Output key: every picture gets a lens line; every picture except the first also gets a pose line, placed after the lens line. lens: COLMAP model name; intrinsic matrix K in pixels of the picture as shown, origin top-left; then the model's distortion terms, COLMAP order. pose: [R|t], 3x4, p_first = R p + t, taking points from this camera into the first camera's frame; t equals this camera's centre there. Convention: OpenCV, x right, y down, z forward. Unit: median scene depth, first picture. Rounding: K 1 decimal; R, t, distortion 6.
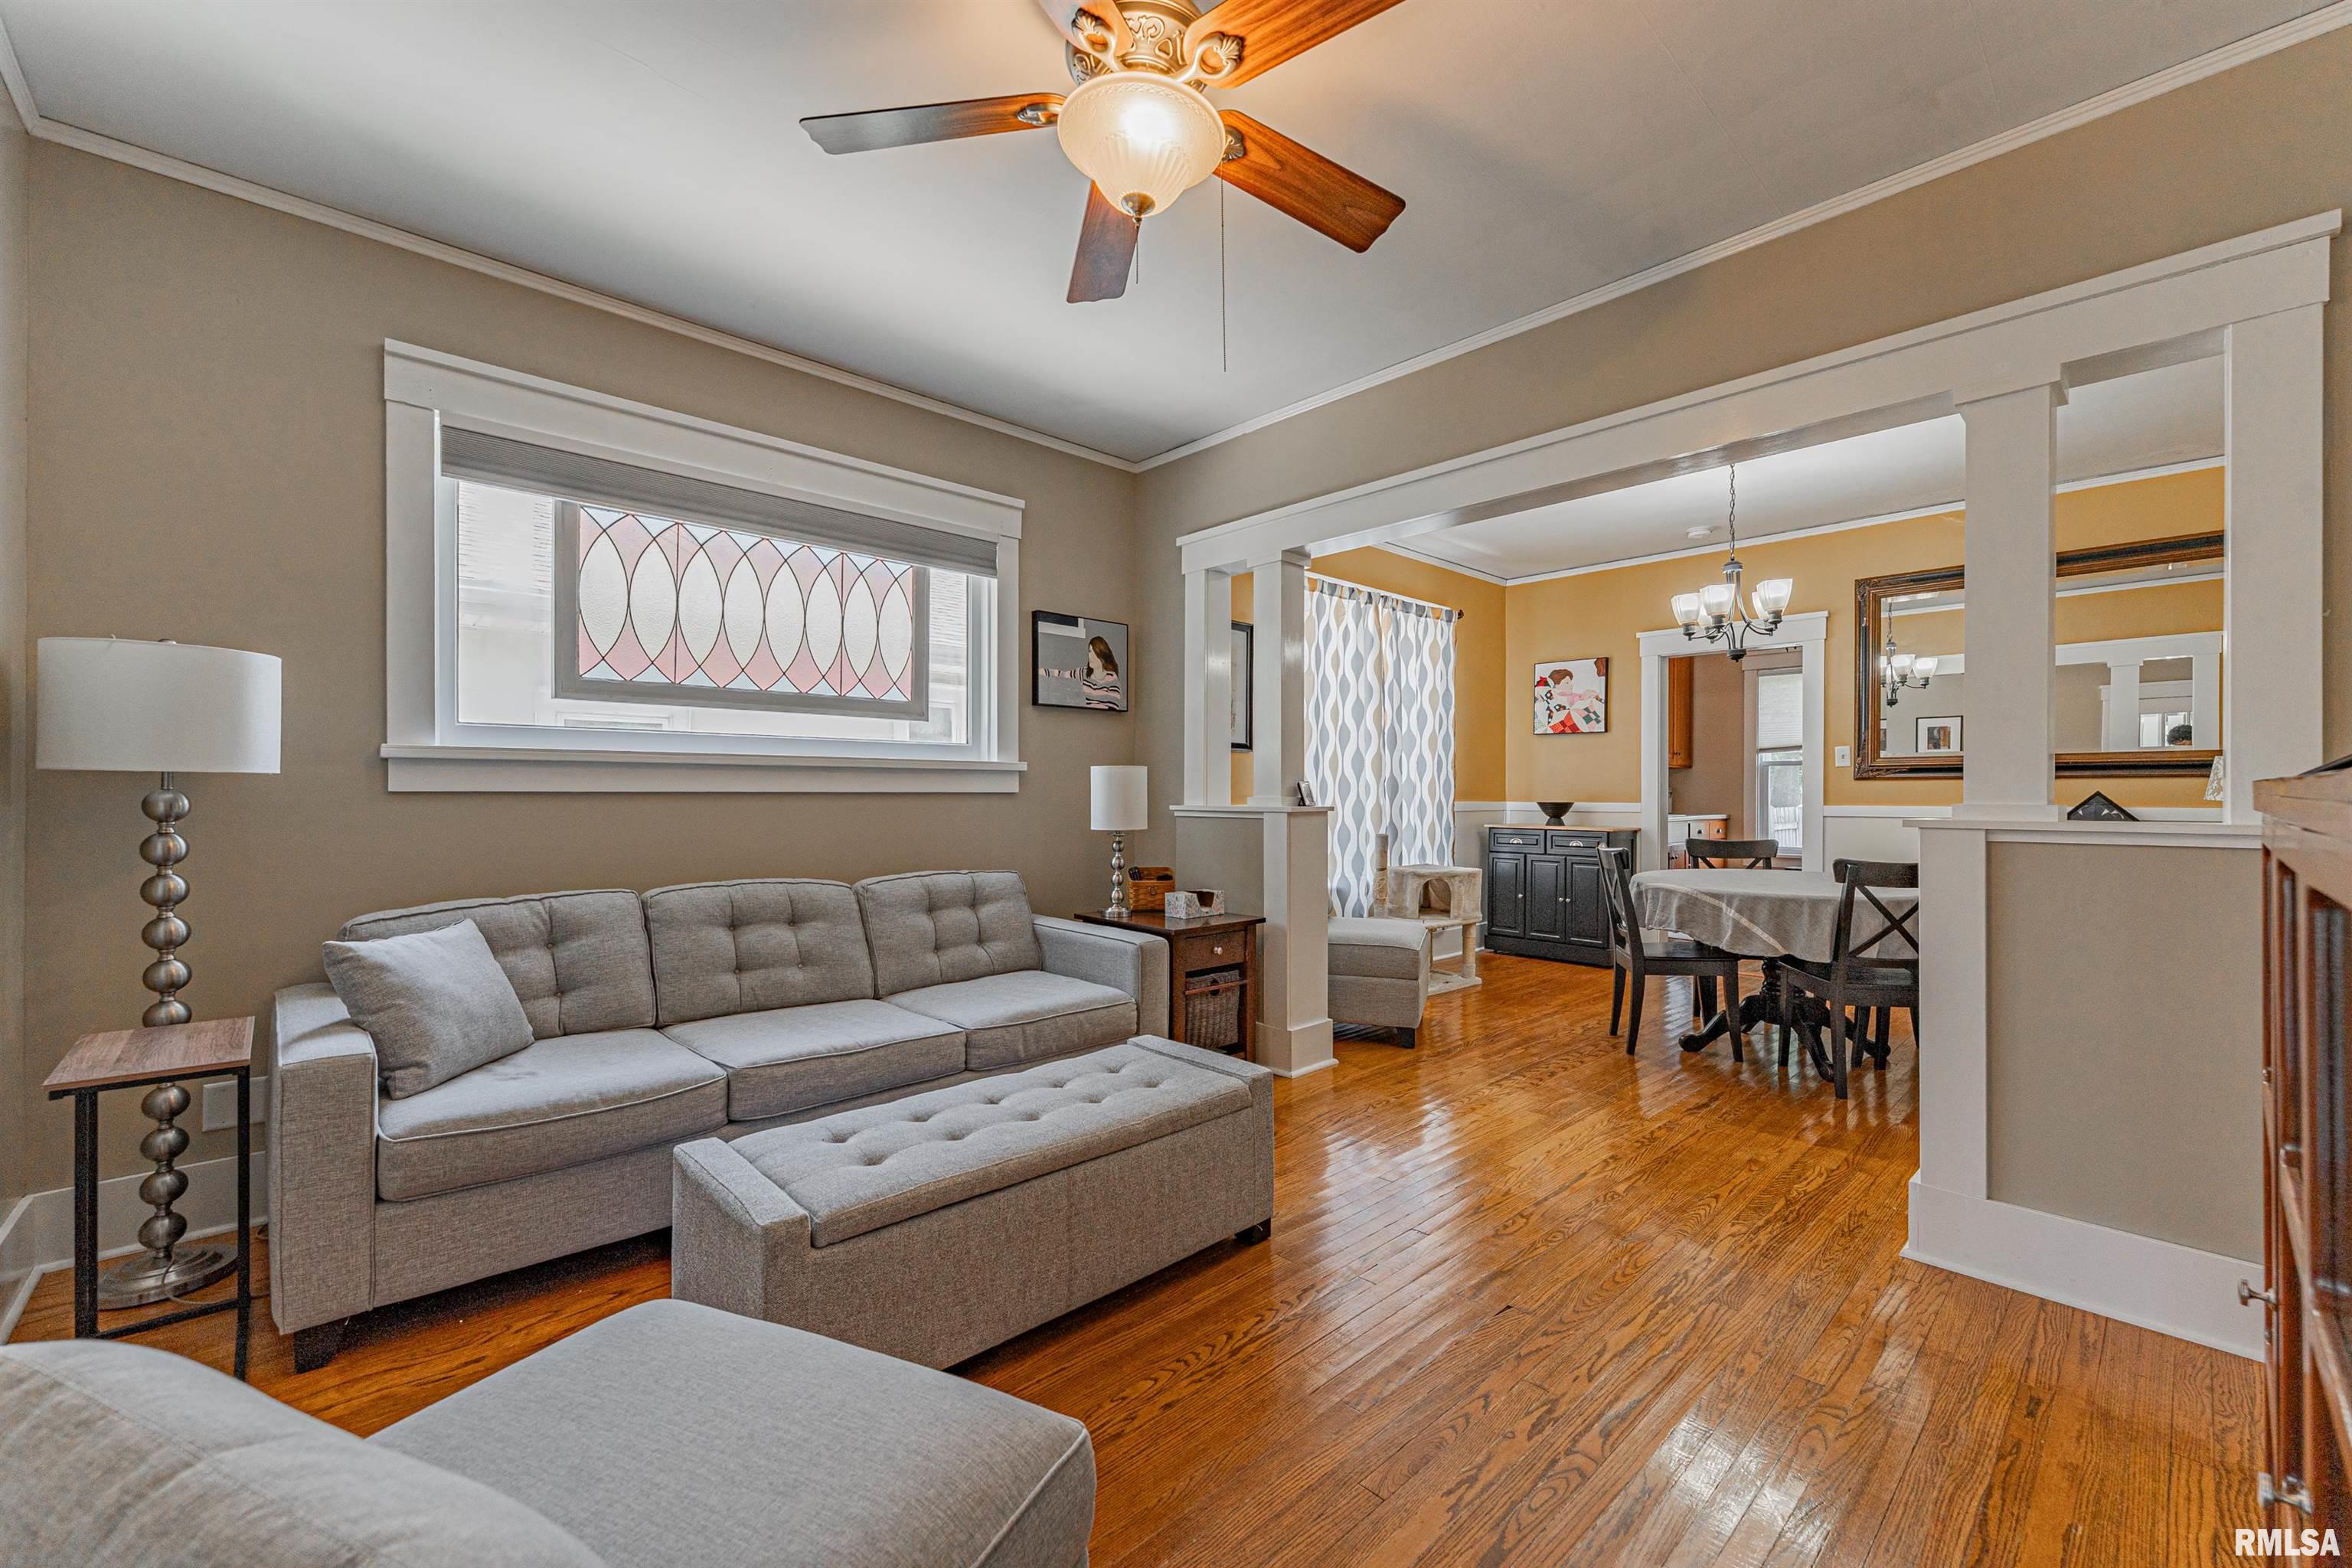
lens RADIAL K [[942.2, 0, 1184.8], [0, 942.2, 787.4], [0, 0, 1]] dist [0.001850, 0.000306]
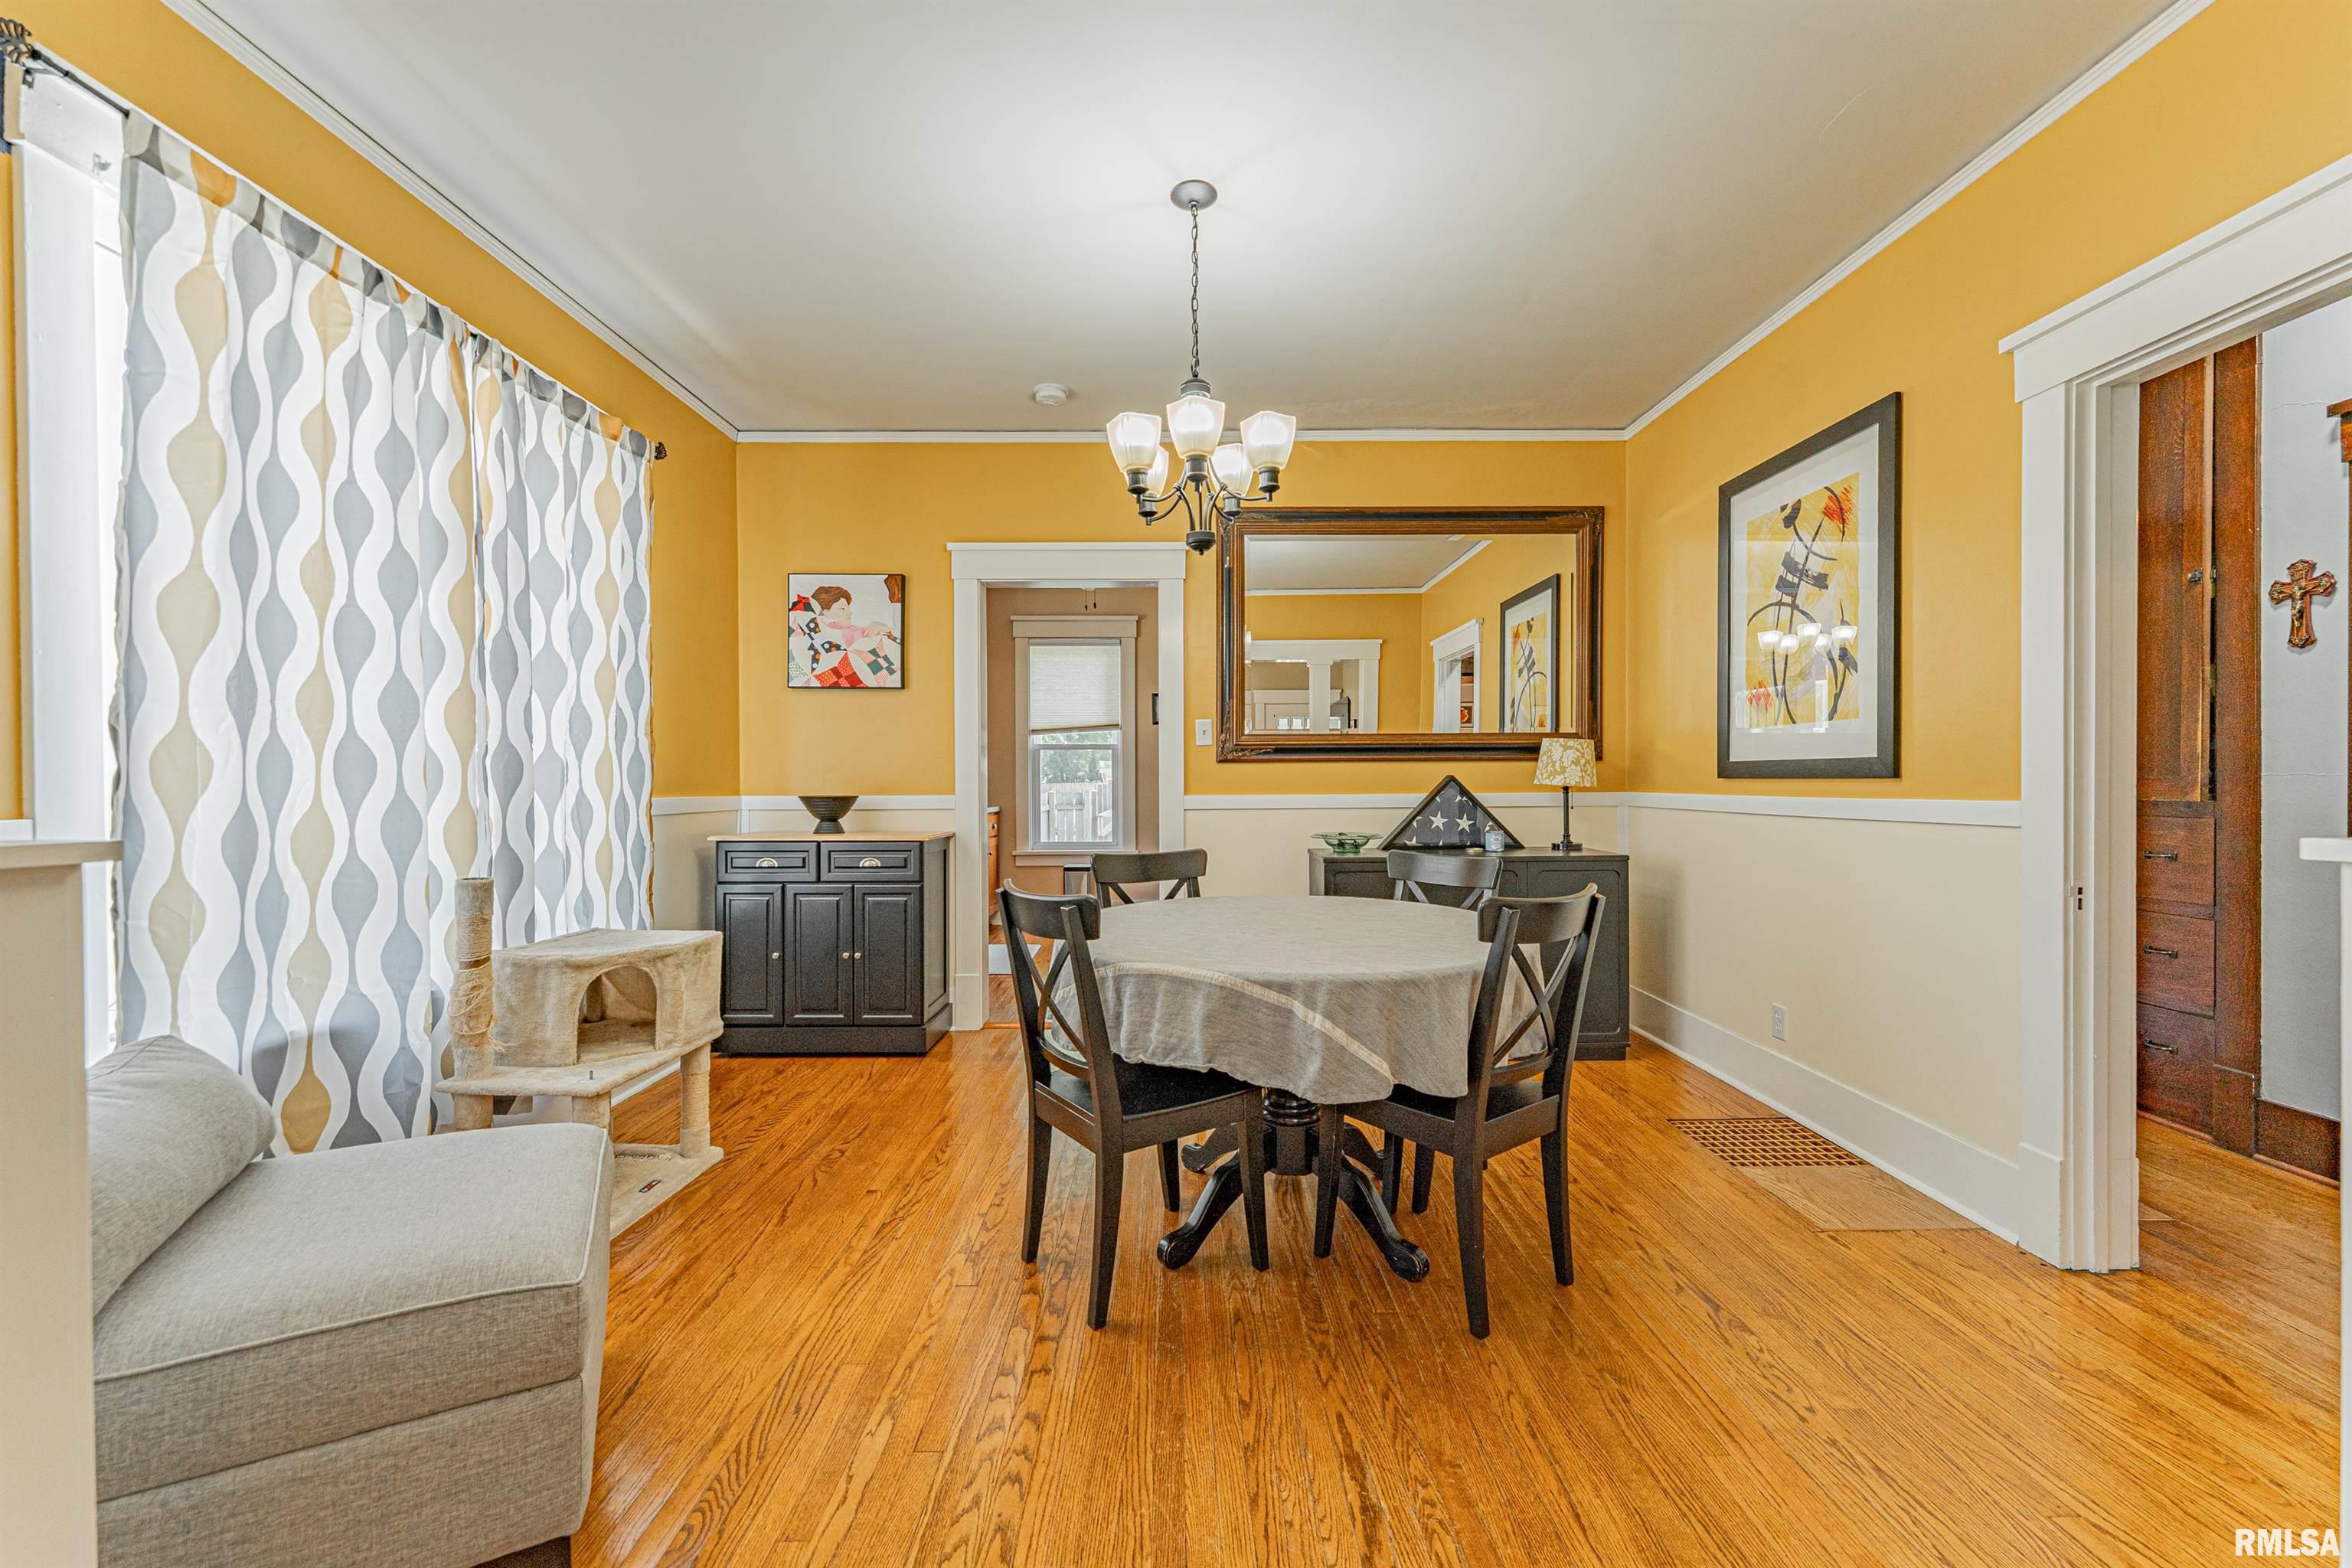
lens RADIAL K [[942.2, 0, 1185.9], [0, 942.2, 791.7], [0, 0, 1]] dist [0.001850, 0.000306]
pose [[0.682501, -0.011713, 0.730790, 0.115907], [0.001132, 0.999887, 0.014969, 0.004359], [-0.730883, -0.009389, 0.682438, 0.469213]]
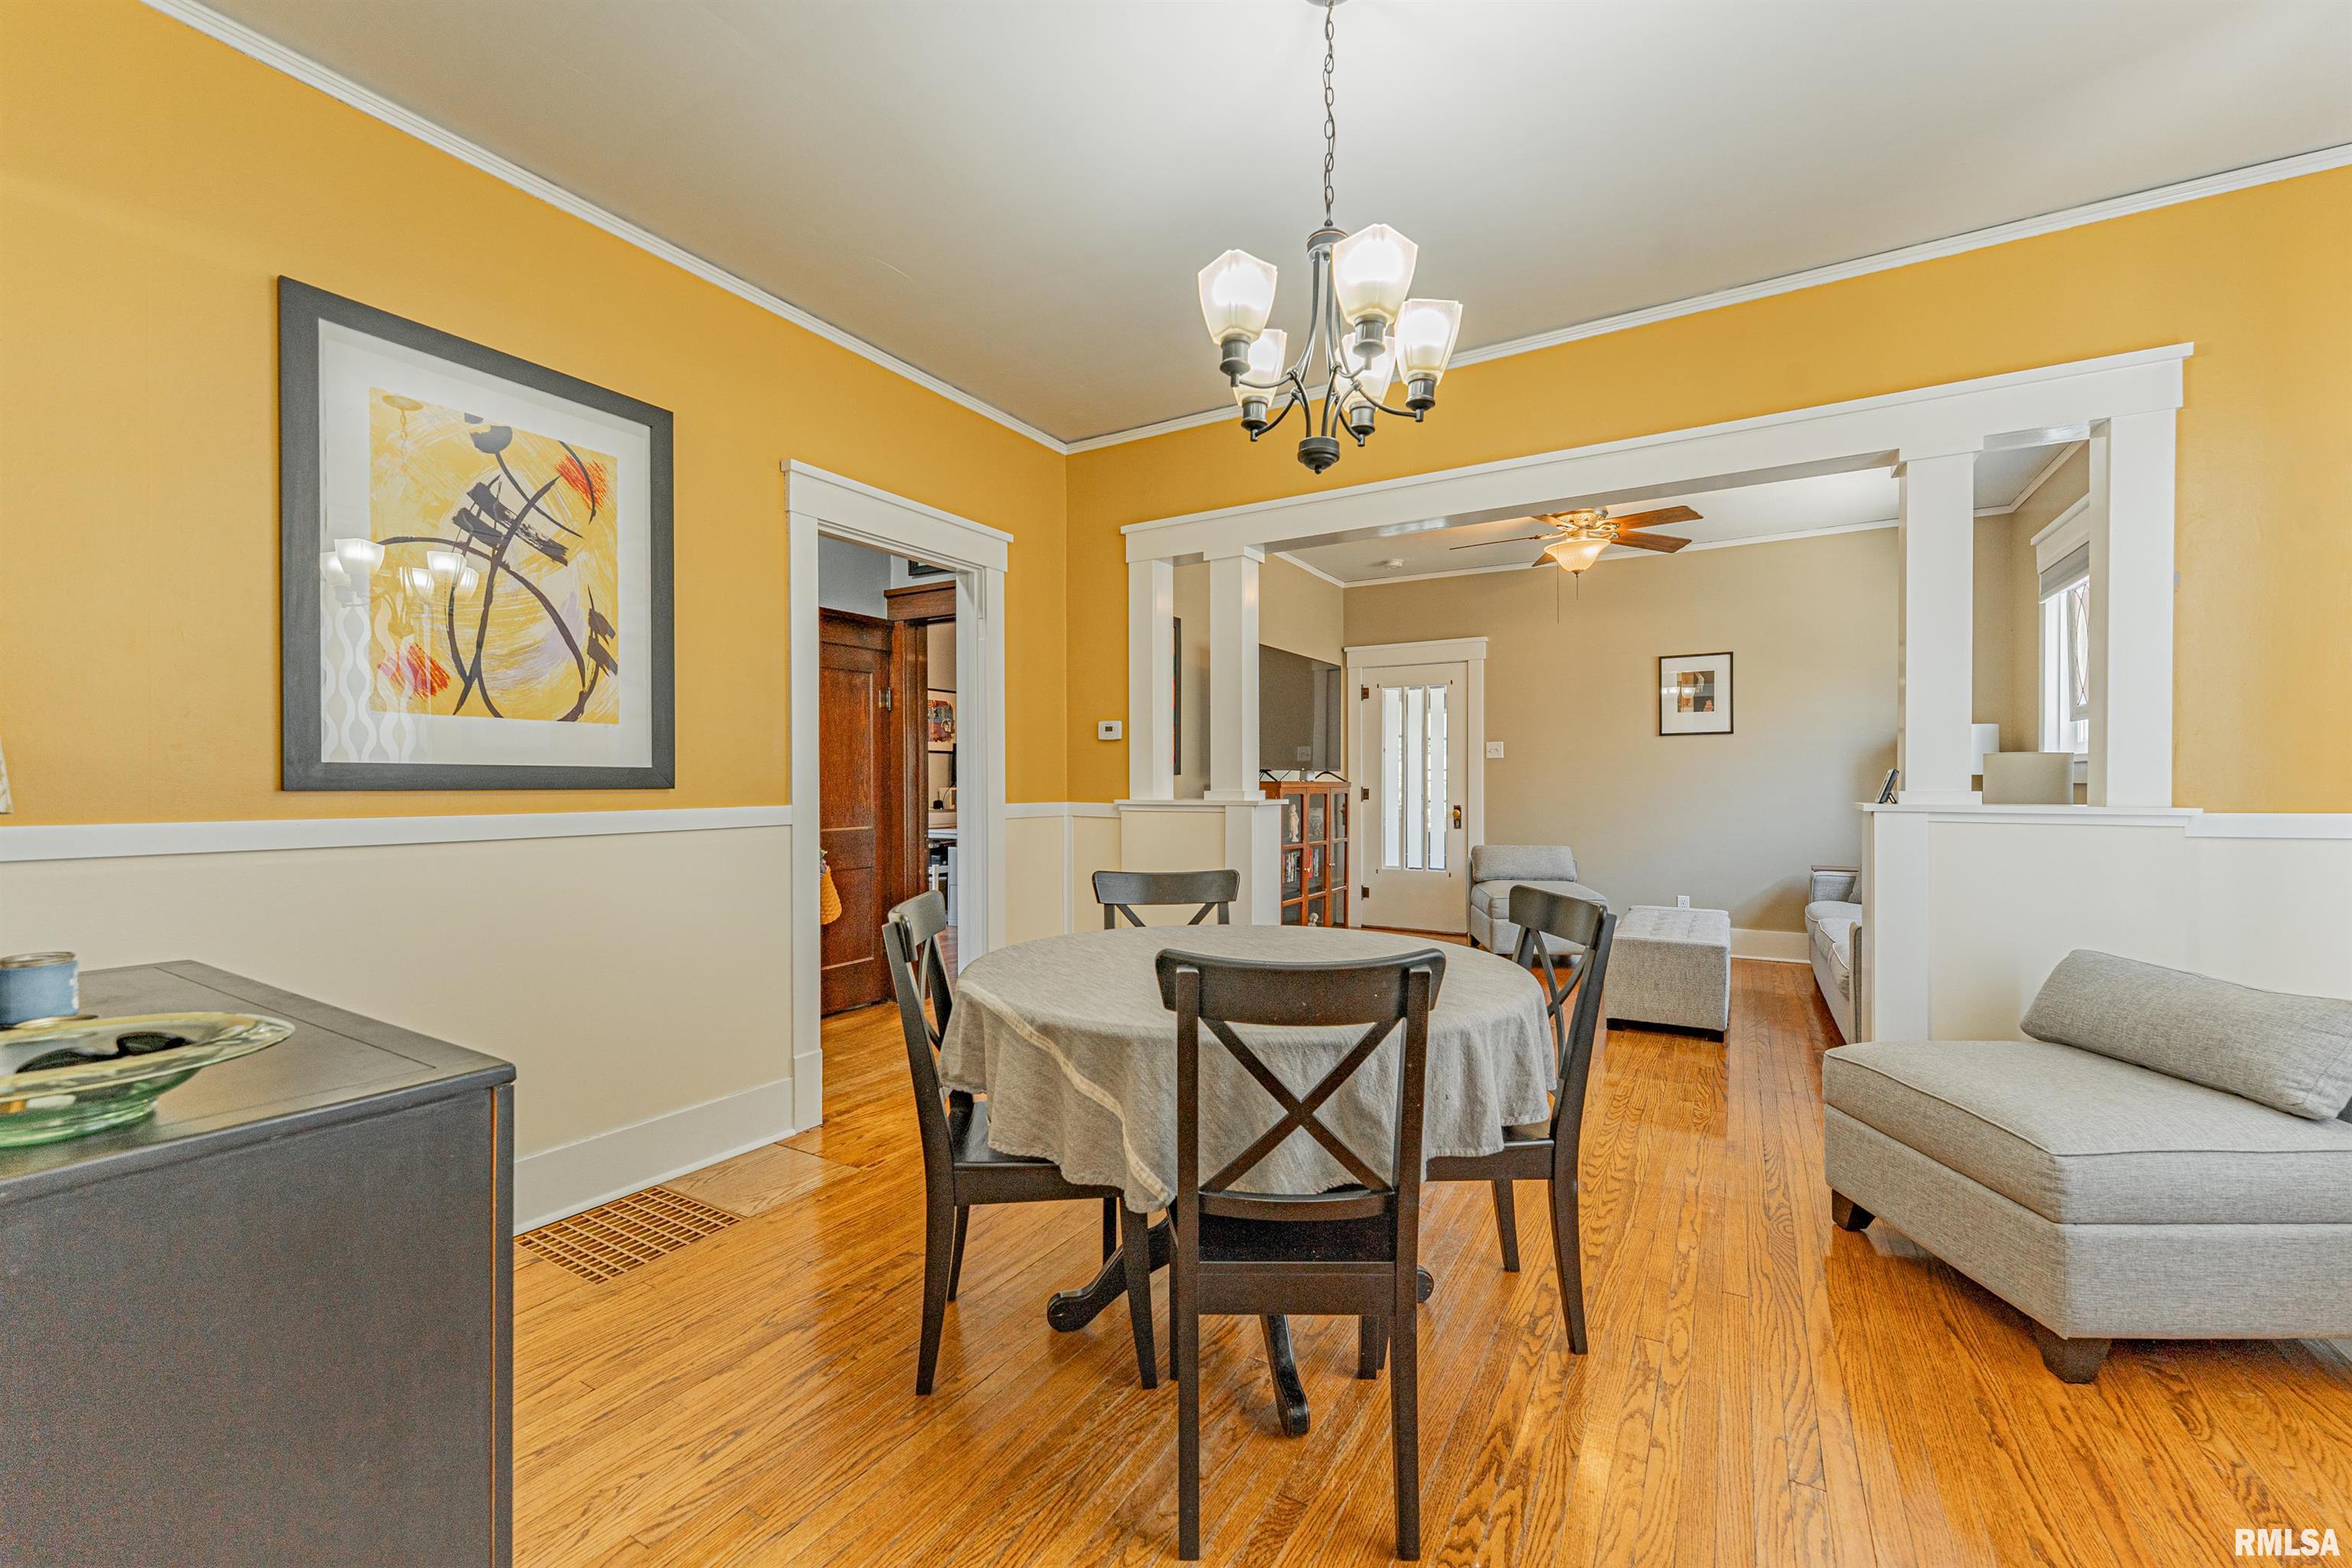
lens RADIAL K [[942.2, 0, 1179.1], [0, 942.2, 788.8], [0, 0, 1]] dist [0.001850, 0.000306]
pose [[-0.962128, 0.001639, -0.272591, 0.571732], [-0.000262, 0.999976, 0.006938, 0.001761], [0.272596, 0.006746, -0.962105, 1.050411]]
